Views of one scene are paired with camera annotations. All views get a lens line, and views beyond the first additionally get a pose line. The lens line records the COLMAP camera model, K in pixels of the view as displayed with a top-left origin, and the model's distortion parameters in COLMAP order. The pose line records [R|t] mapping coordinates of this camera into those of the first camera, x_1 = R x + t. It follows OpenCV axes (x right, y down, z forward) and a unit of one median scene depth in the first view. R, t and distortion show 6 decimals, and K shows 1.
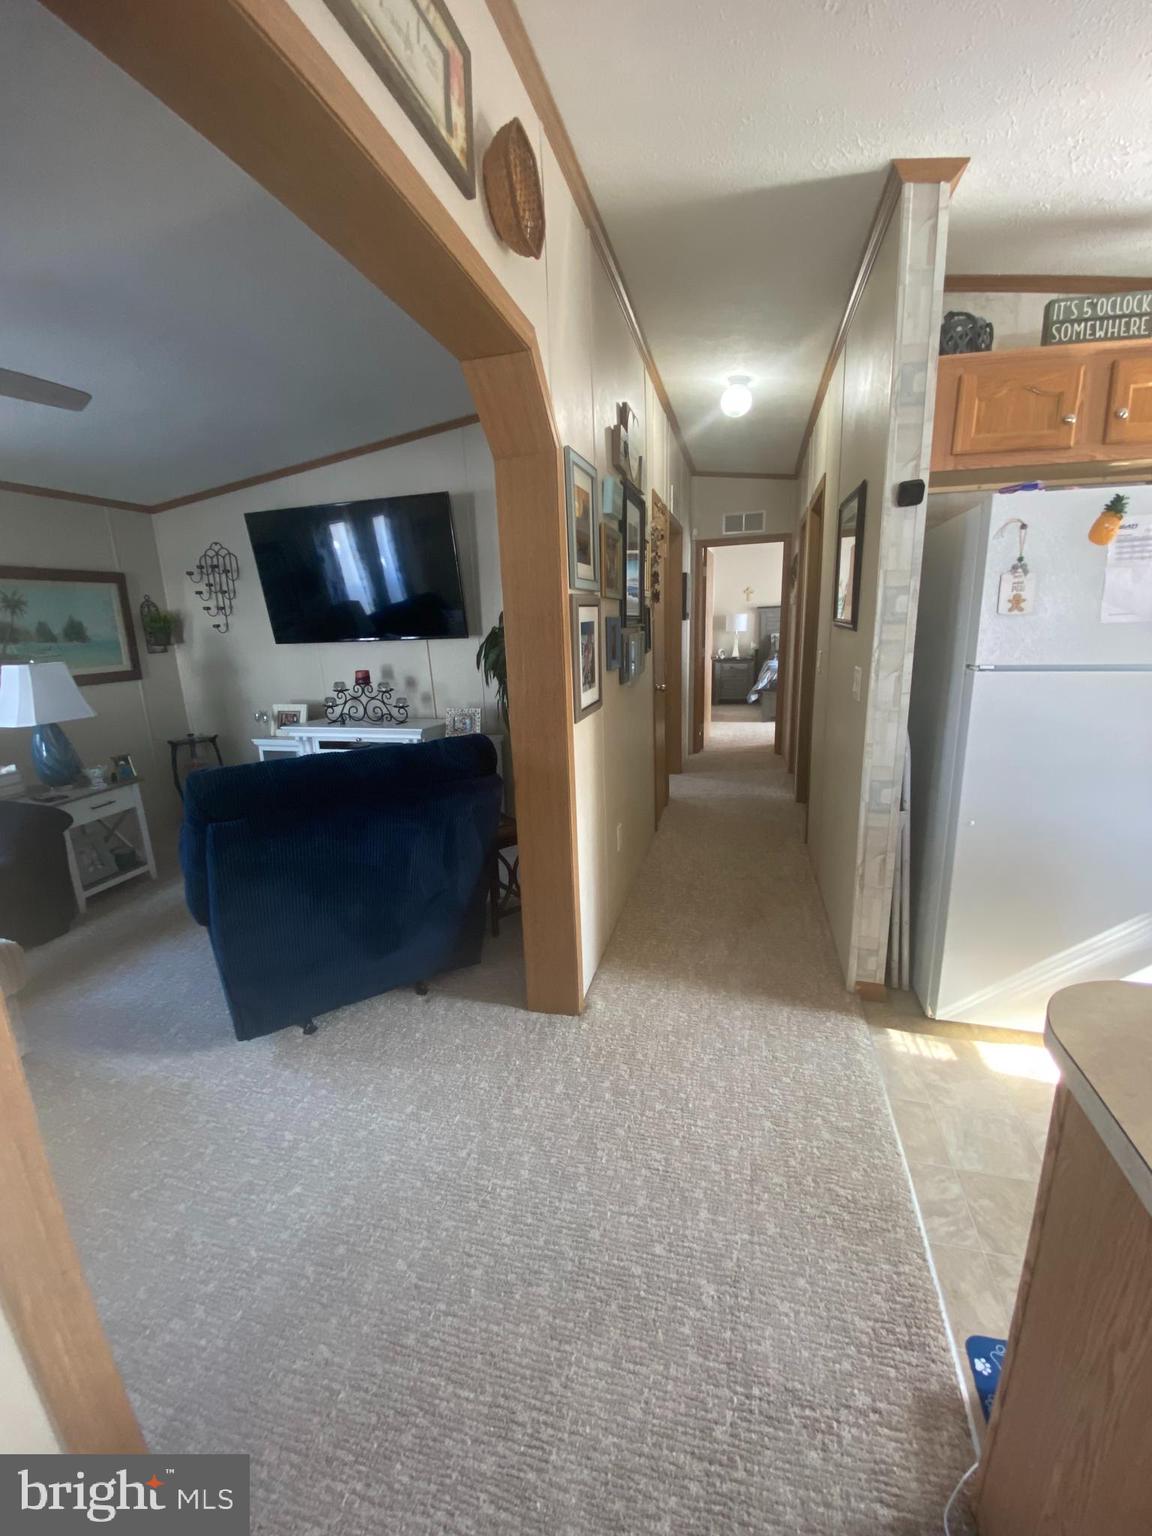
lens RADIAL K [[618.1, 0, 588.0], [0, 618.1, 764.5], [0, 0, 1]] dist [-0.017171, -0.000479]
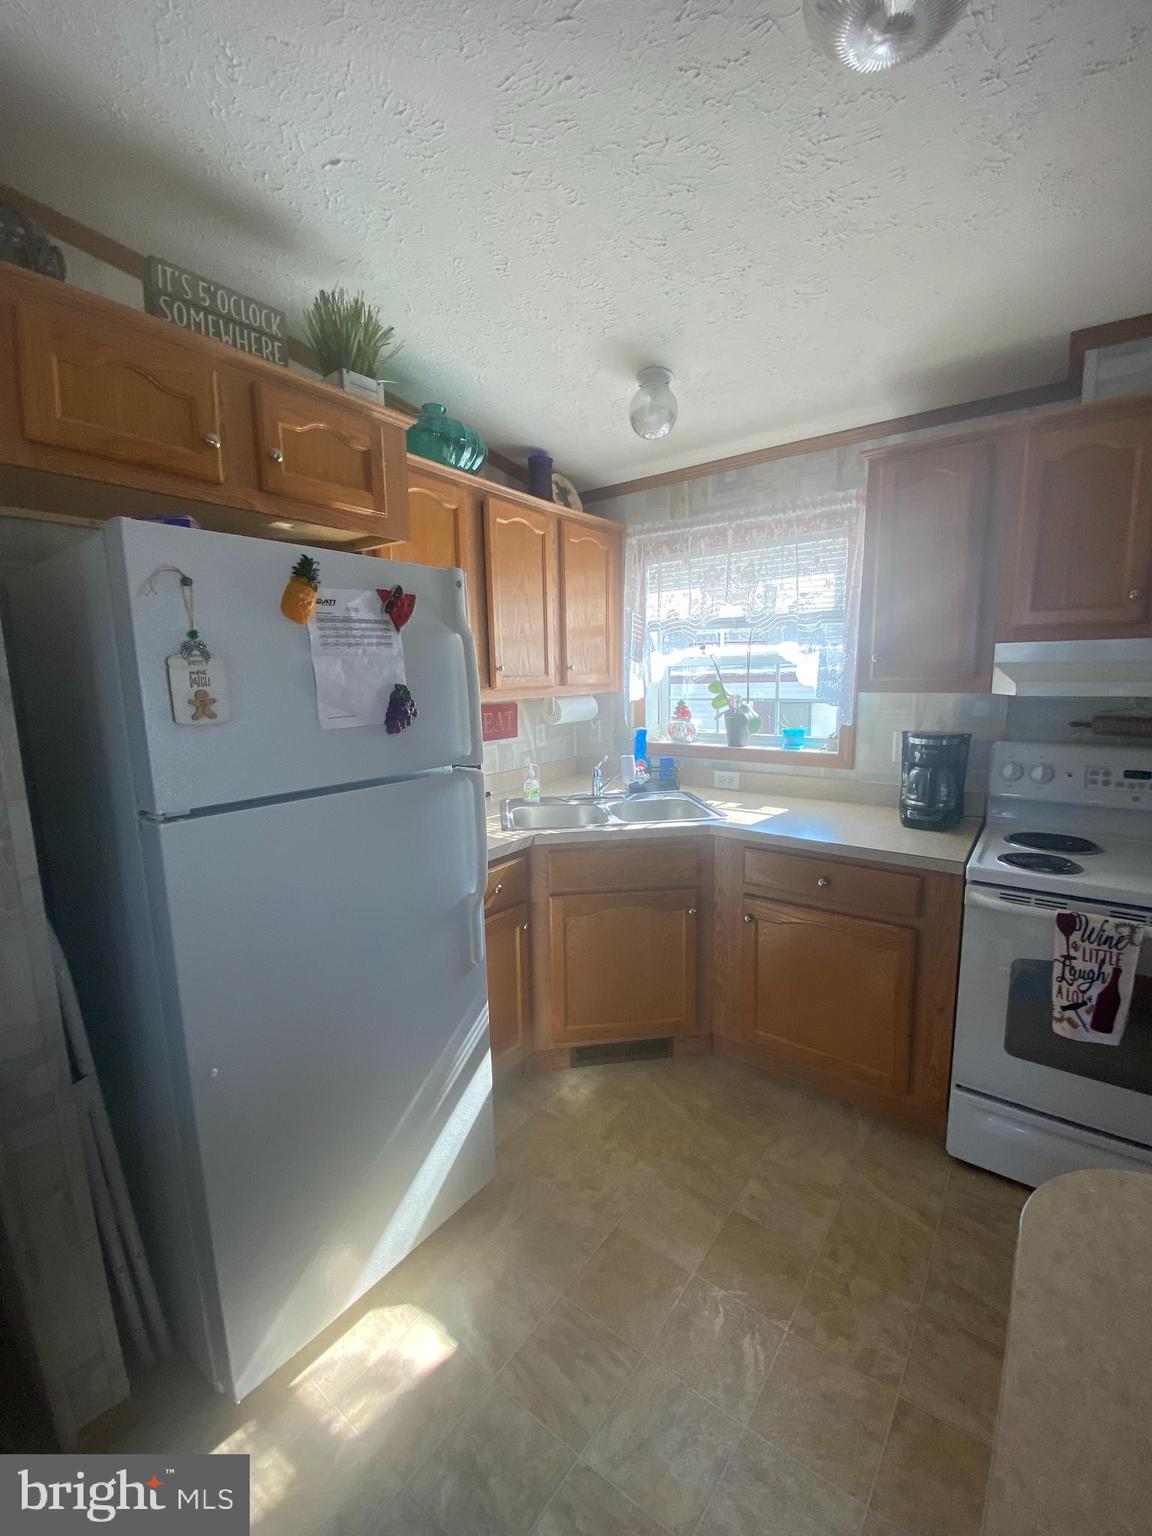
lens RADIAL K [[618.1, 0, 581.6], [0, 618.1, 771.6], [0, 0, 1]] dist [-0.017171, -0.000479]
pose [[0.367524, -0.122652, 0.921891, 0.201800], [0.215023, 0.975614, 0.044077, -0.109081], [-0.904815, 0.182028, 0.384935, 0.327709]]
